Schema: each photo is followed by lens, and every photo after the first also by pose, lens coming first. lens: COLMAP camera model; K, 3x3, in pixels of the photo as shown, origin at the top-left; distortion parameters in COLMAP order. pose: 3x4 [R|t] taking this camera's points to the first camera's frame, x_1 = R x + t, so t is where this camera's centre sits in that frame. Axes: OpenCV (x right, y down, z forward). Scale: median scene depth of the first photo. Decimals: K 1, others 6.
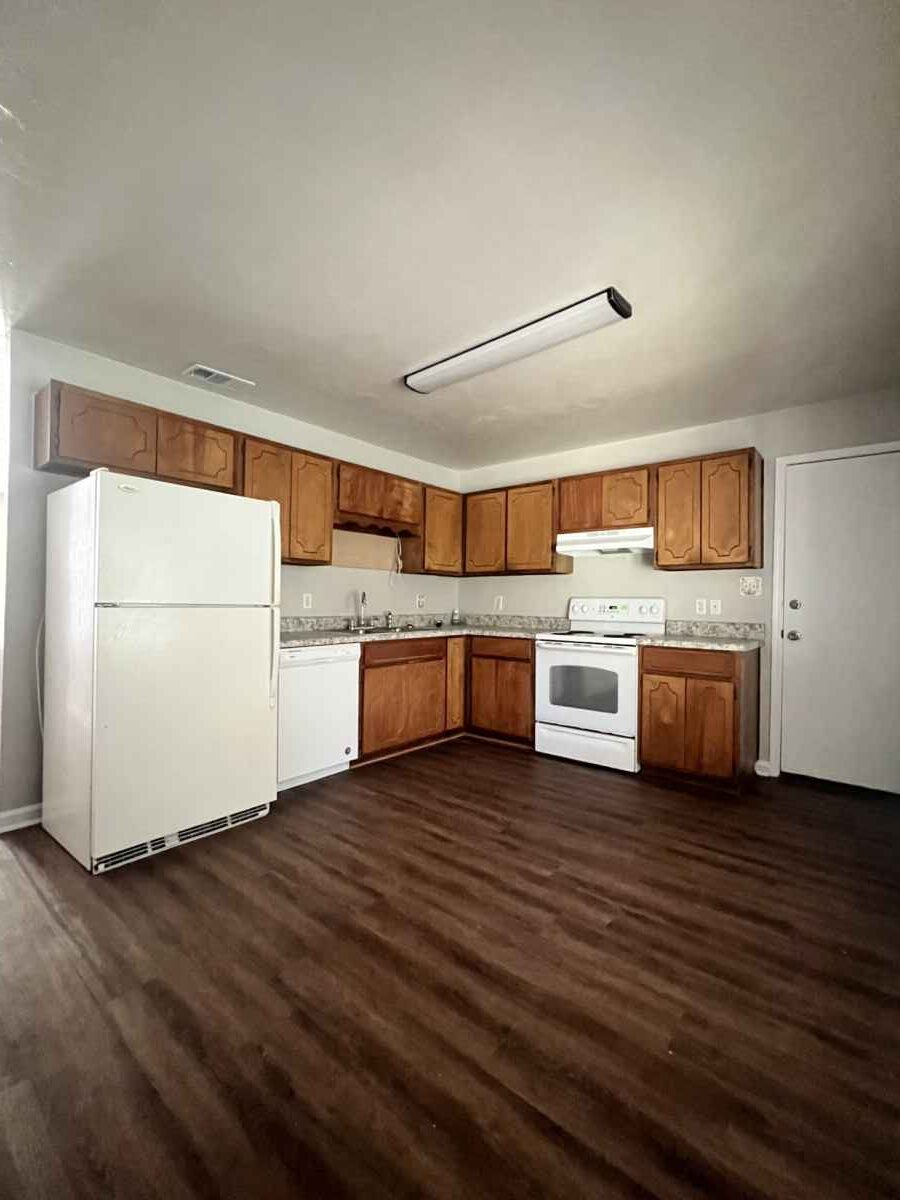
lens RADIAL K [[513.7, 0, 456.0], [0, 513.7, 592.3], [0, 0, 1]] dist [-0.002102, 0.000855]
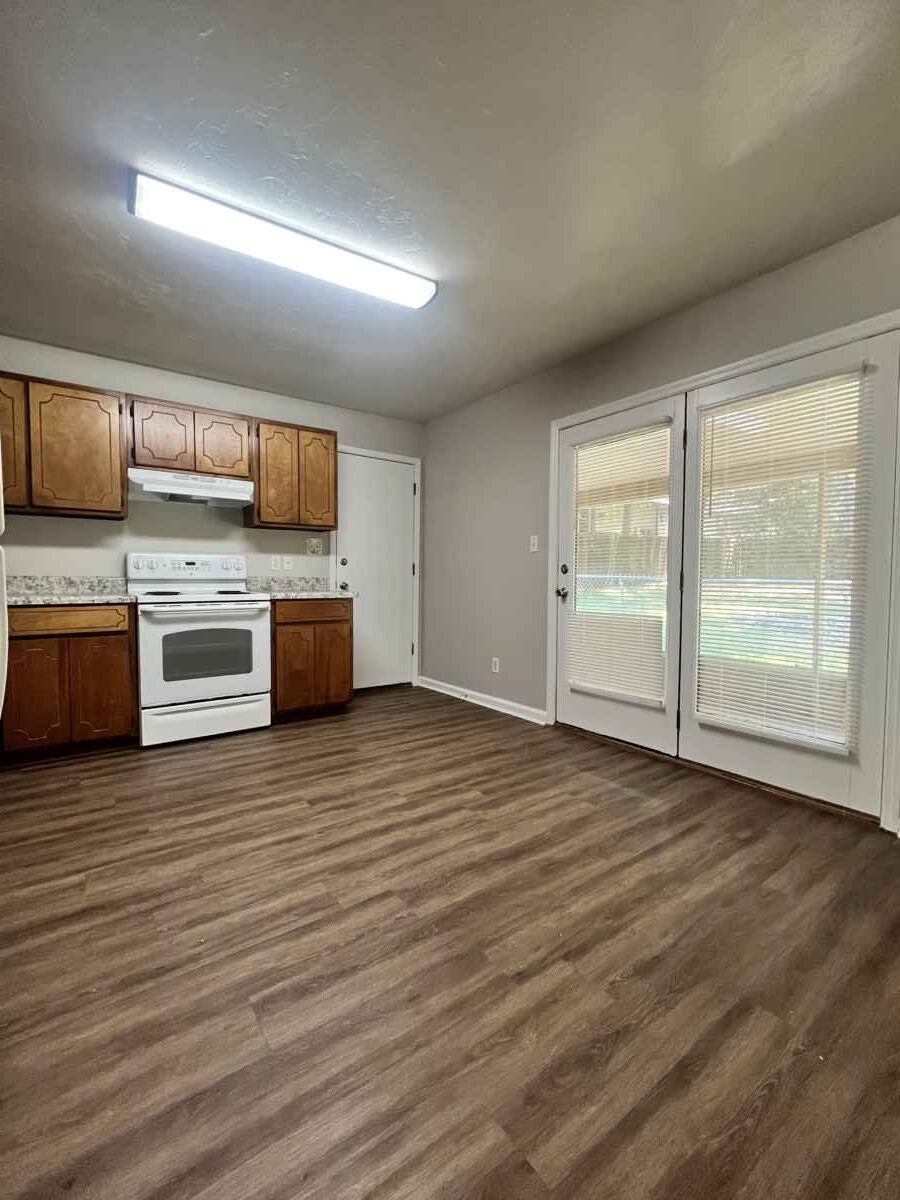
lens RADIAL K [[513.7, 0, 448.3], [0, 513.7, 593.1], [0, 0, 1]] dist [-0.002102, 0.000855]
pose [[0.250809, -0.042040, 0.967123, -0.716987], [-0.019456, 0.998636, 0.048455, 0.046526], [-0.967841, -0.030969, 0.249649, 0.557602]]
